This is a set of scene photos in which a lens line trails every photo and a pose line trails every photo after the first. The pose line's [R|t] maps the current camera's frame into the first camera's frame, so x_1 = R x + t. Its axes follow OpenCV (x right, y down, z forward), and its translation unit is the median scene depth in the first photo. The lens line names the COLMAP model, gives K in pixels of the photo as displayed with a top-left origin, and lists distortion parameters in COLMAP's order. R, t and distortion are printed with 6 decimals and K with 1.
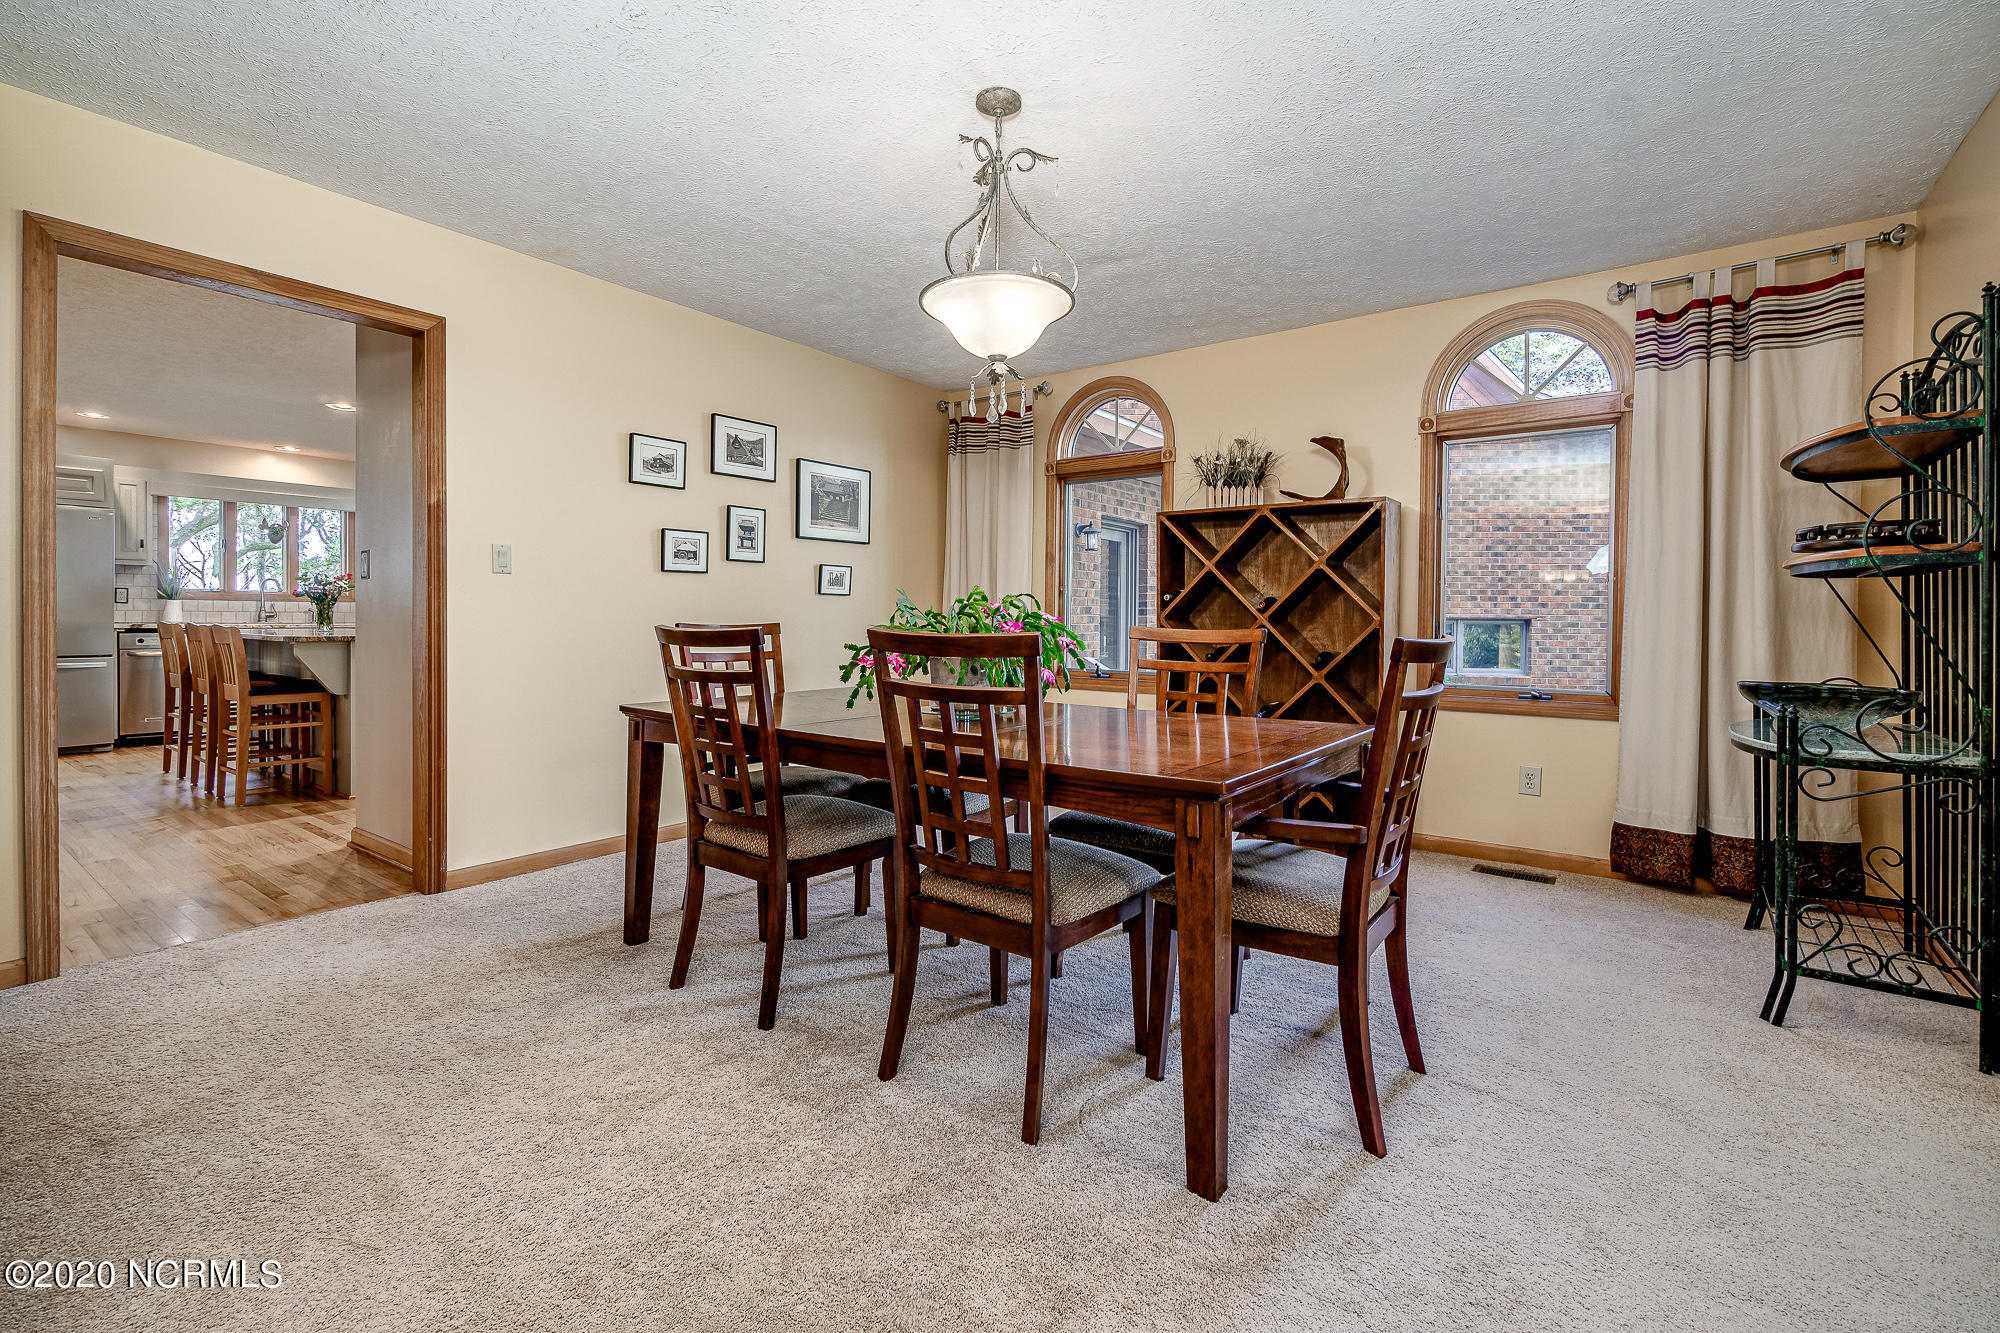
lens RADIAL K [[878.7, 0, 991.7], [0, 878.7, 627.8], [0, 0, 1]] dist [-0.007835, 0.001289]
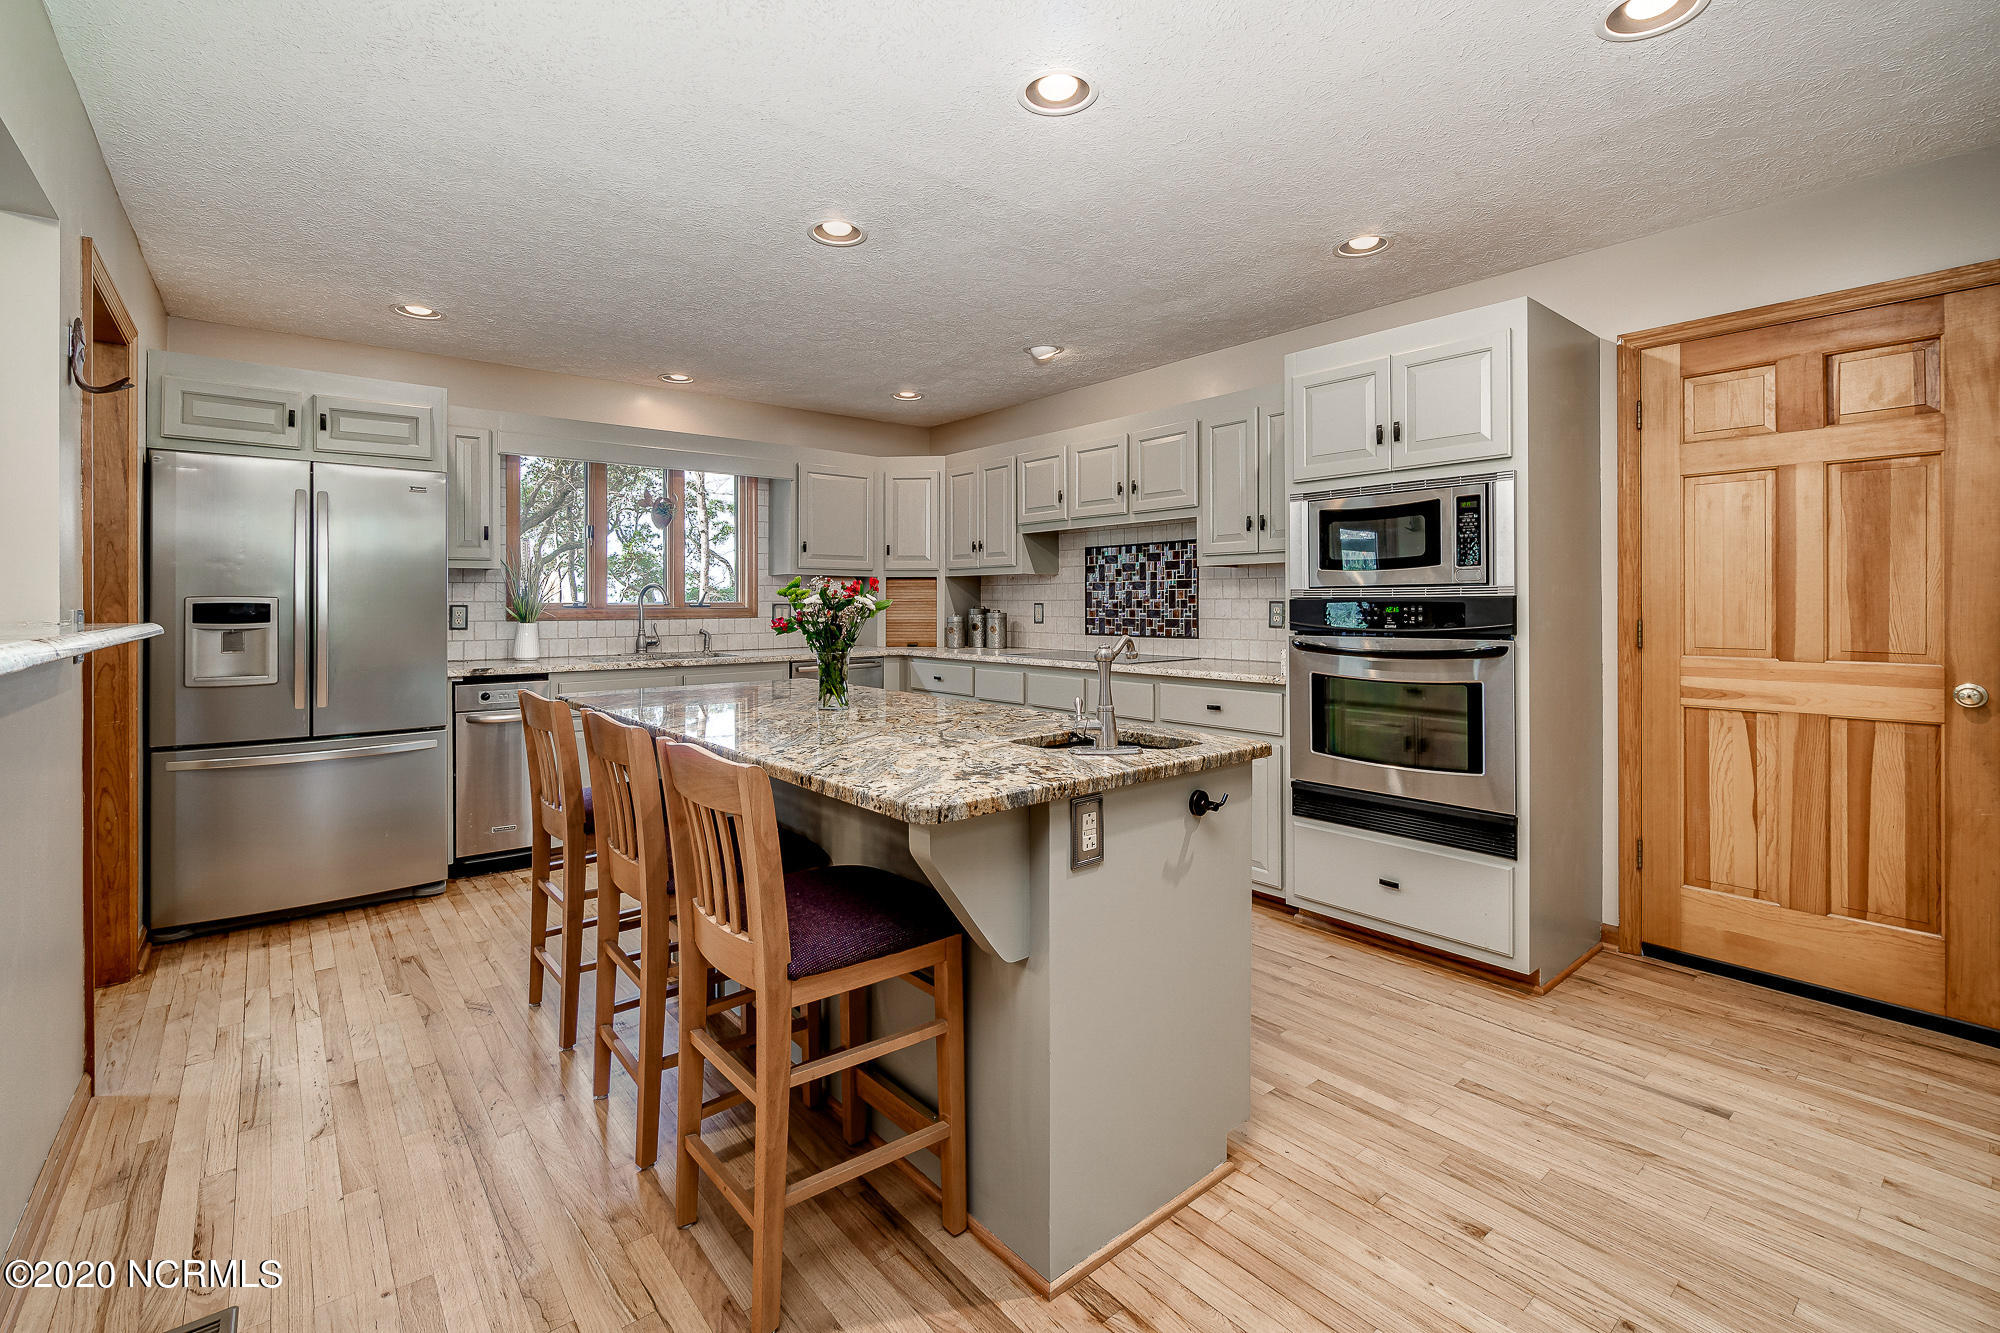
lens RADIAL K [[878.7, 0, 985.0], [0, 878.7, 598.4], [0, 0, 1]] dist [-0.007835, 0.001289]
pose [[0.973035, -0.003607, -0.230631, -0.302910], [0.002219, 0.999978, -0.006276, -0.028304], [0.230649, 0.005595, 0.973021, 0.298089]]
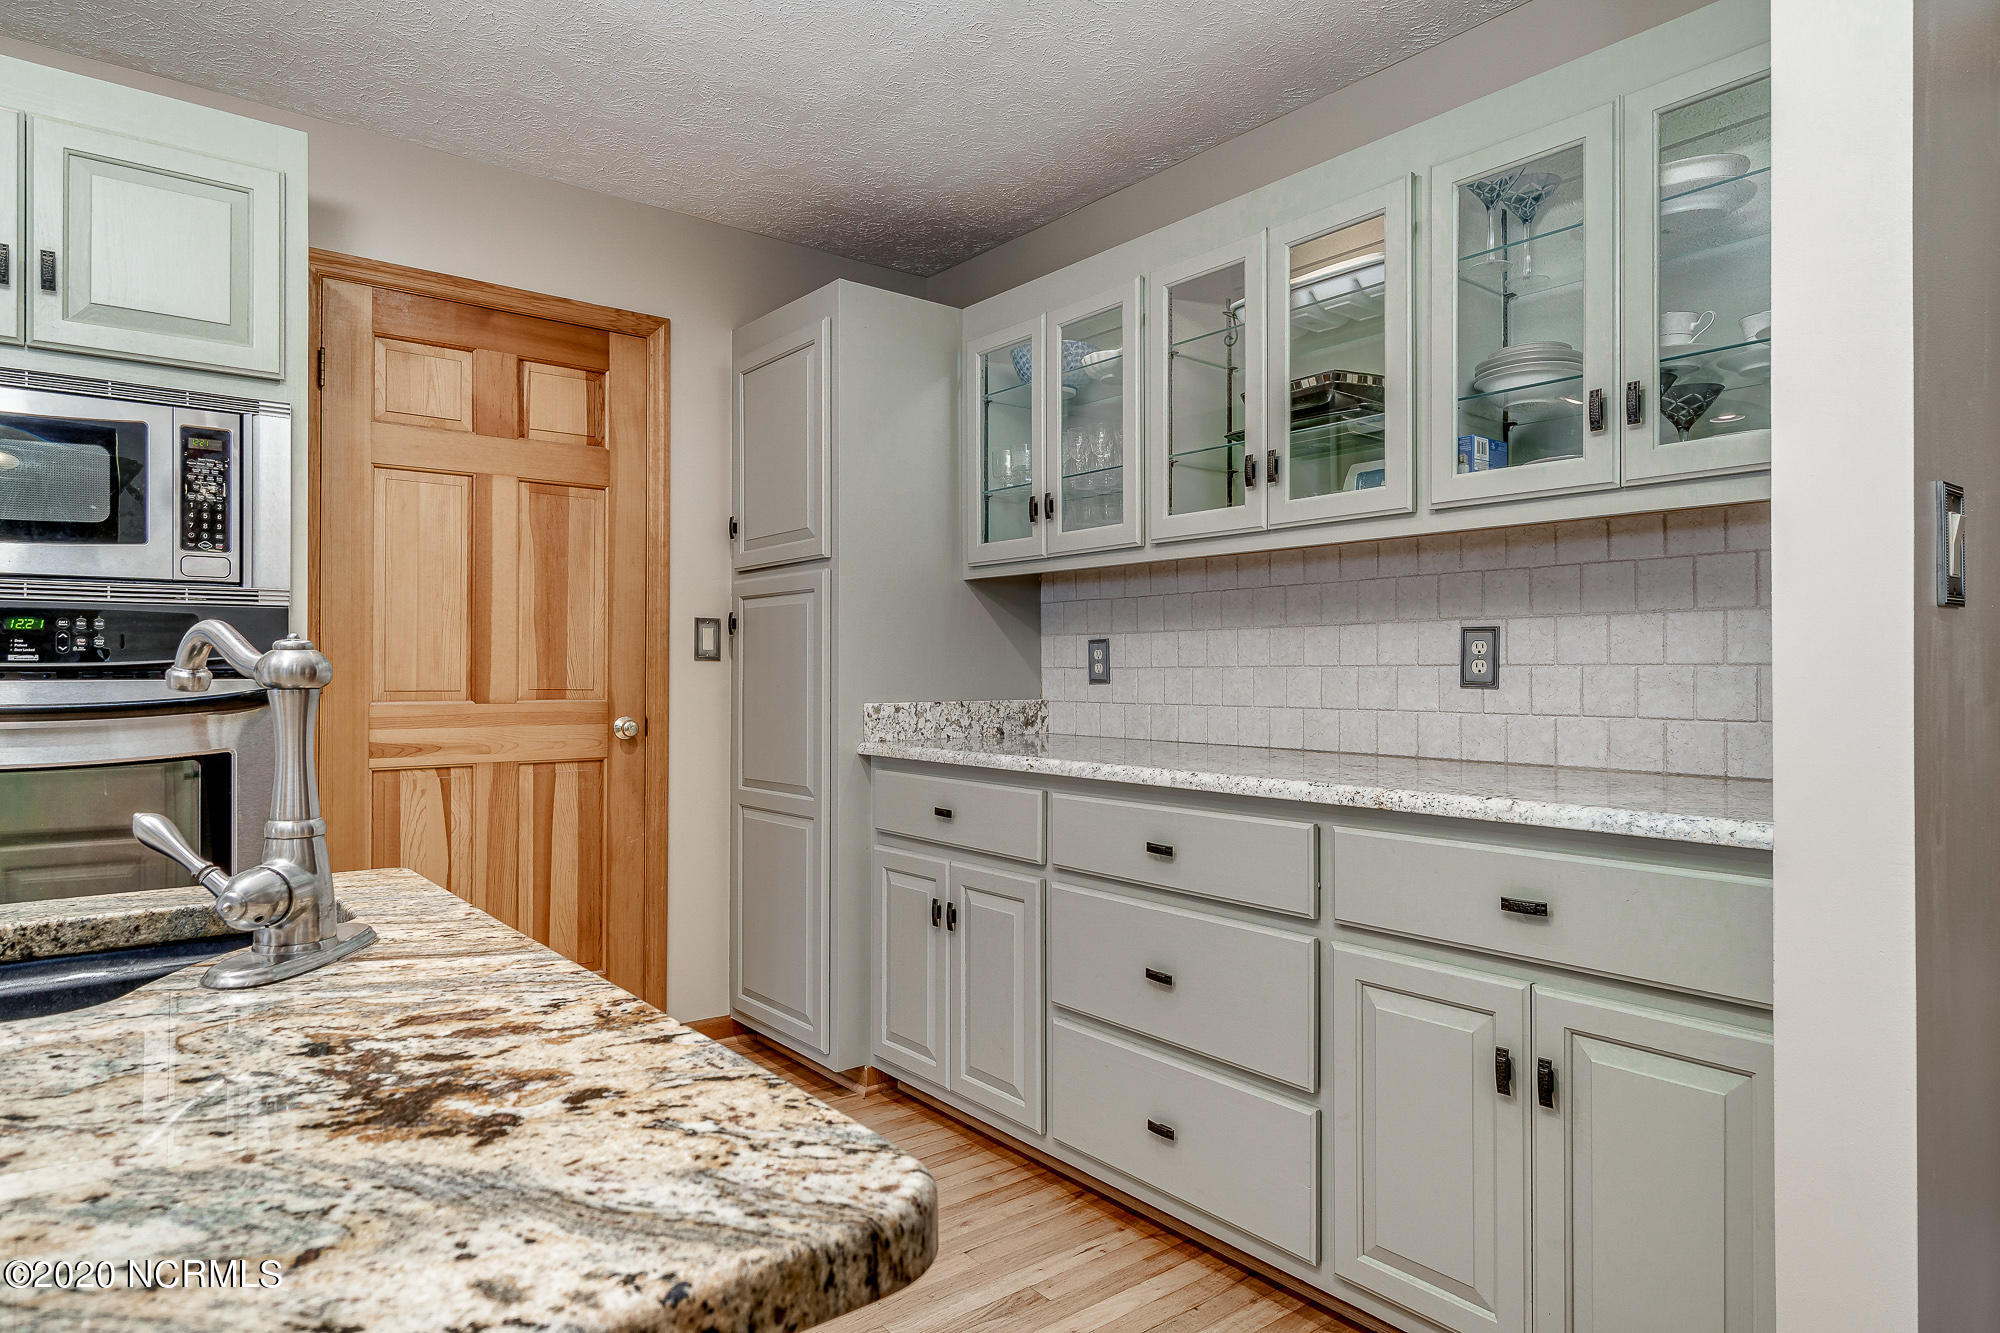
lens RADIAL K [[1149.5, 0, 997.2], [0, 1149.5, 664.1], [0, 0, 1]] dist [0.000799, -0.000319]
pose [[0.234525, 0.009842, 0.972060, -0.375714], [0.000465, 0.999947, -0.010236, -0.018684], [-0.972110, 0.002853, 0.234508, 0.399518]]
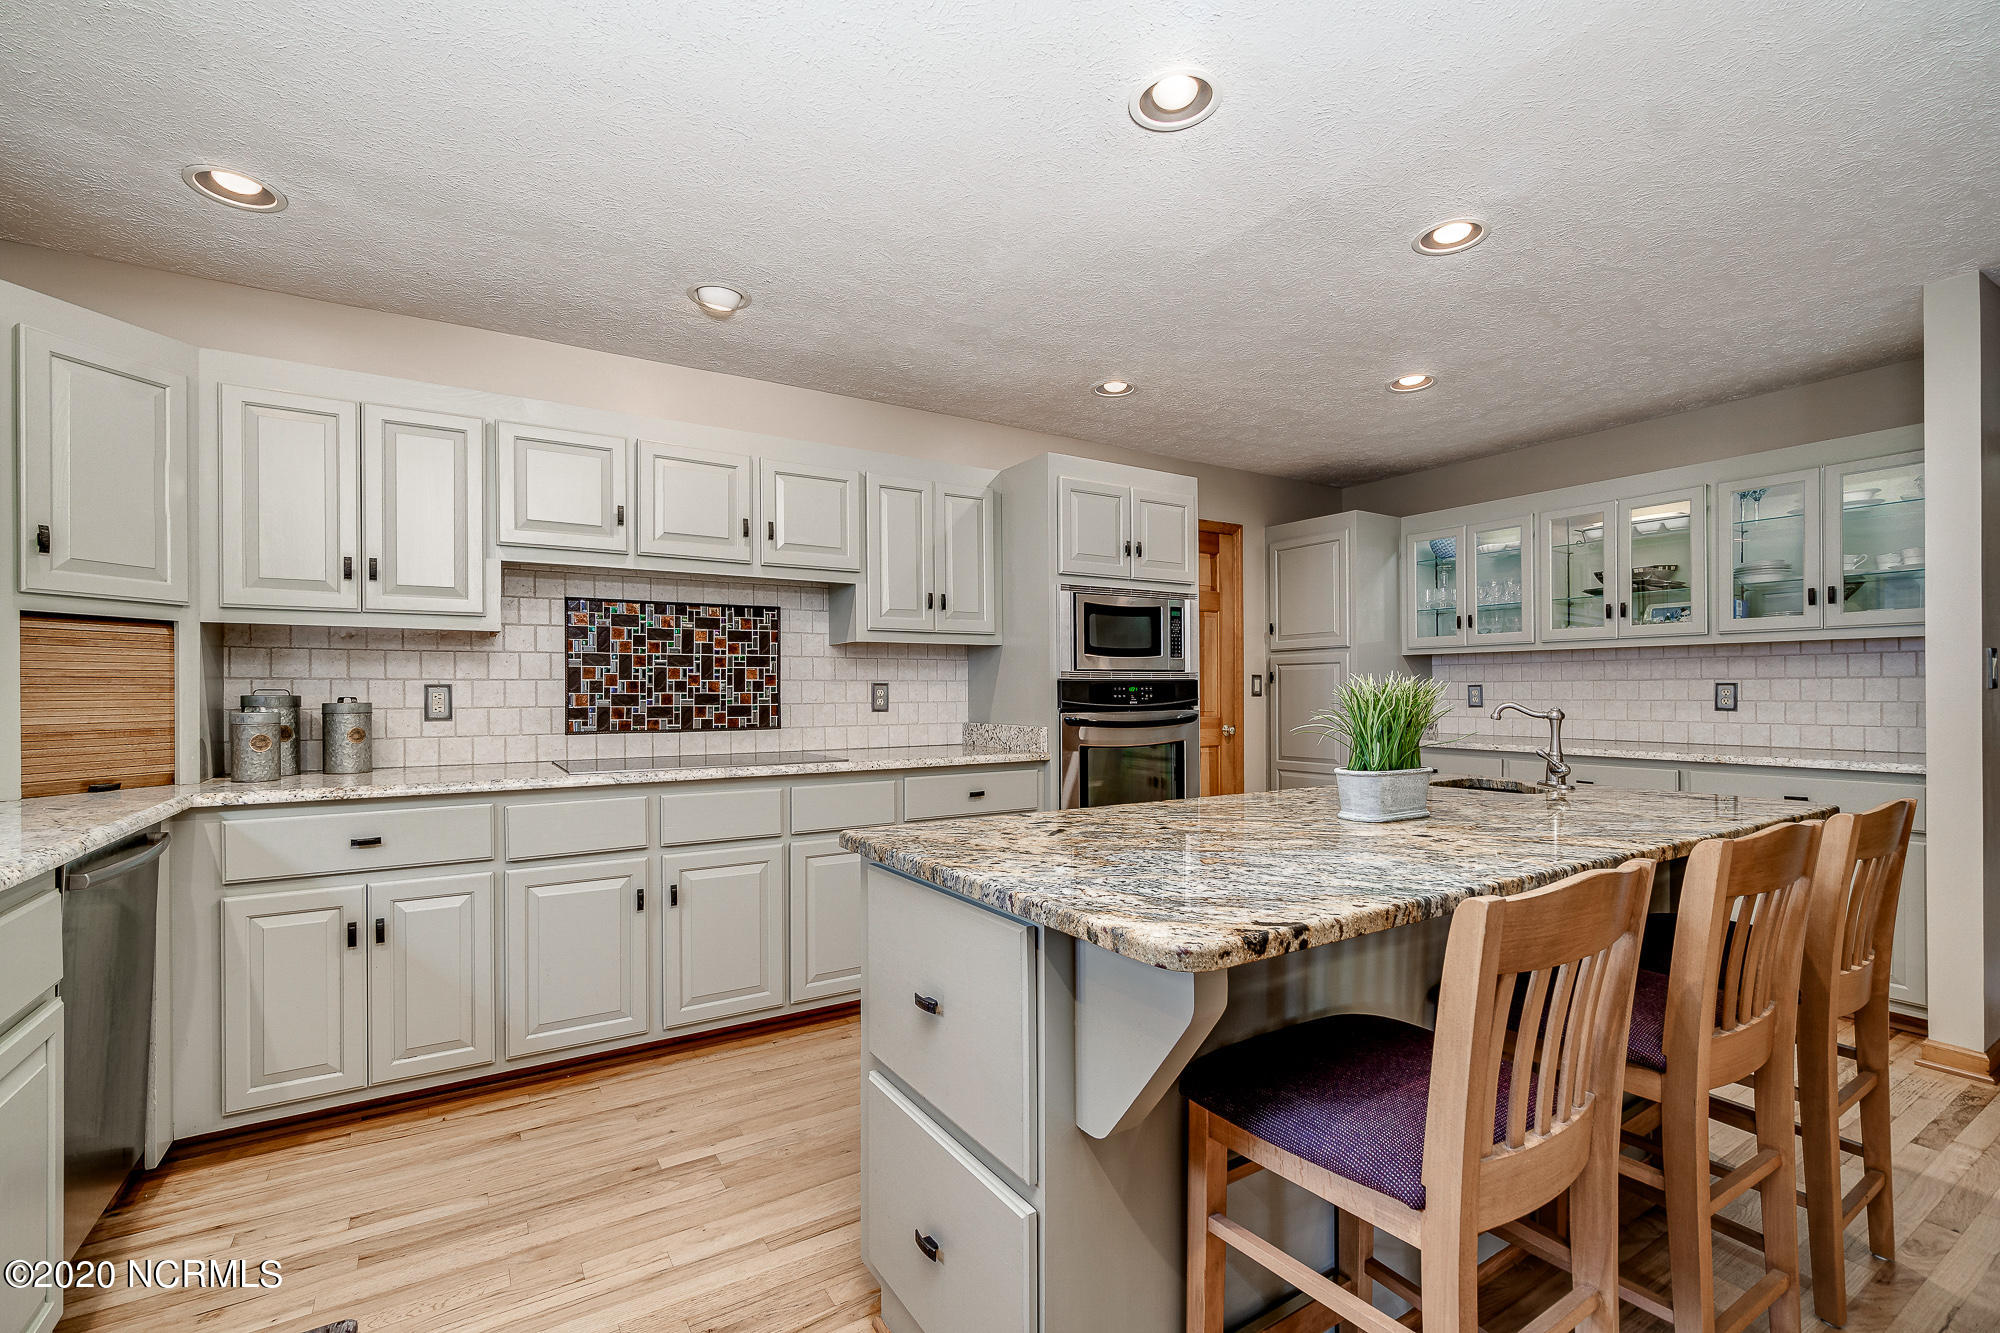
lens RADIAL K [[878.7, 0, 993.9], [0, 878.7, 688.1], [0, 0, 1]] dist [-0.007835, 0.001289]
pose [[0.345298, 0.002341, 0.938490, -0.569659], [0.005455, 0.999975, -0.004502, -0.025531], [-0.938477, 0.006674, 0.345277, 0.512715]]
